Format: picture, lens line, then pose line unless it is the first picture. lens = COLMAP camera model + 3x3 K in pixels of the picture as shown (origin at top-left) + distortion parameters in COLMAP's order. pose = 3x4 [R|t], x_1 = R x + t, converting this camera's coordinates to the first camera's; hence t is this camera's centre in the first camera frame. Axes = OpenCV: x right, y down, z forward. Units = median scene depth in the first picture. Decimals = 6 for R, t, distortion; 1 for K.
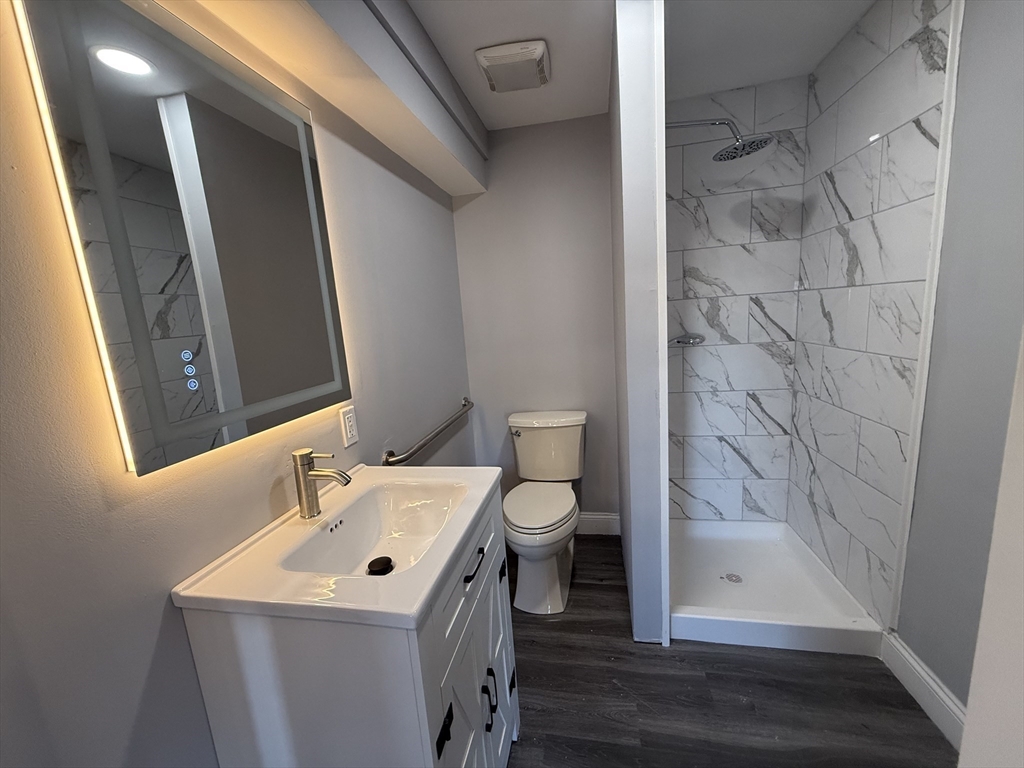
lens RADIAL K [[406.5, 0, 513.3], [0, 406.5, 384.0], [0, 0, 1]] dist [-0.001670, 0.000740]
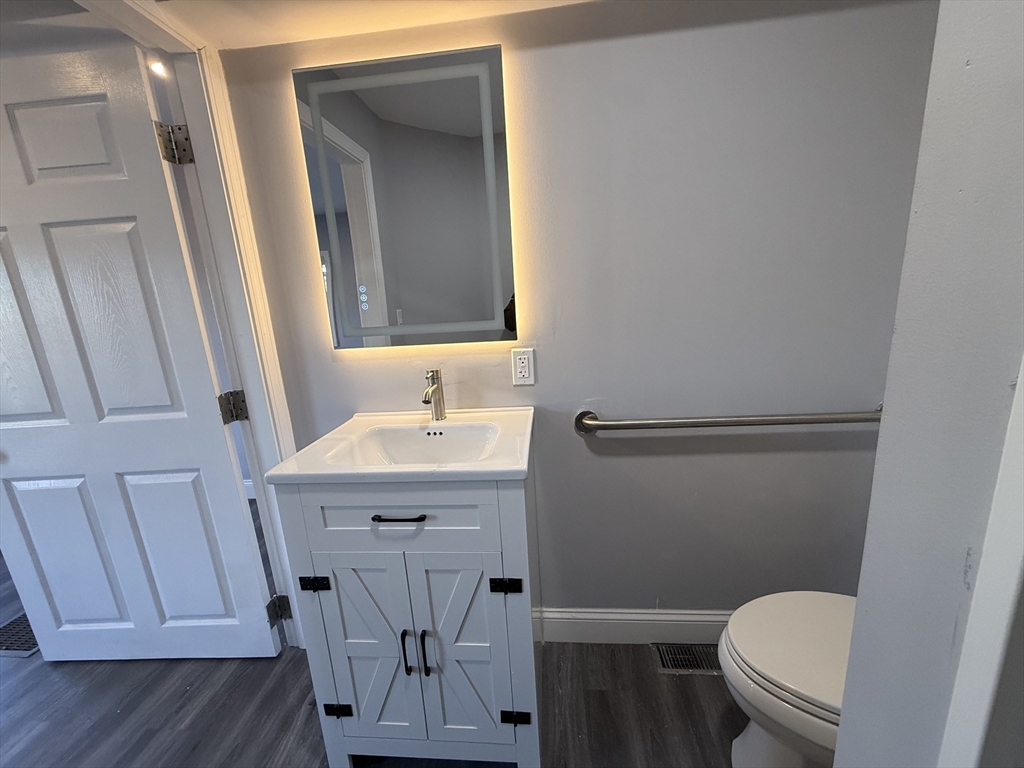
lens RADIAL K [[406.5, 0, 512.9], [0, 406.5, 383.4], [0, 0, 1]] dist [-0.001670, 0.000740]
pose [[0.118823, 0.287249, -0.950457, 0.652644], [-0.118879, 0.954469, 0.273599, -0.151285], [0.985773, 0.080480, 0.147561, 0.908470]]
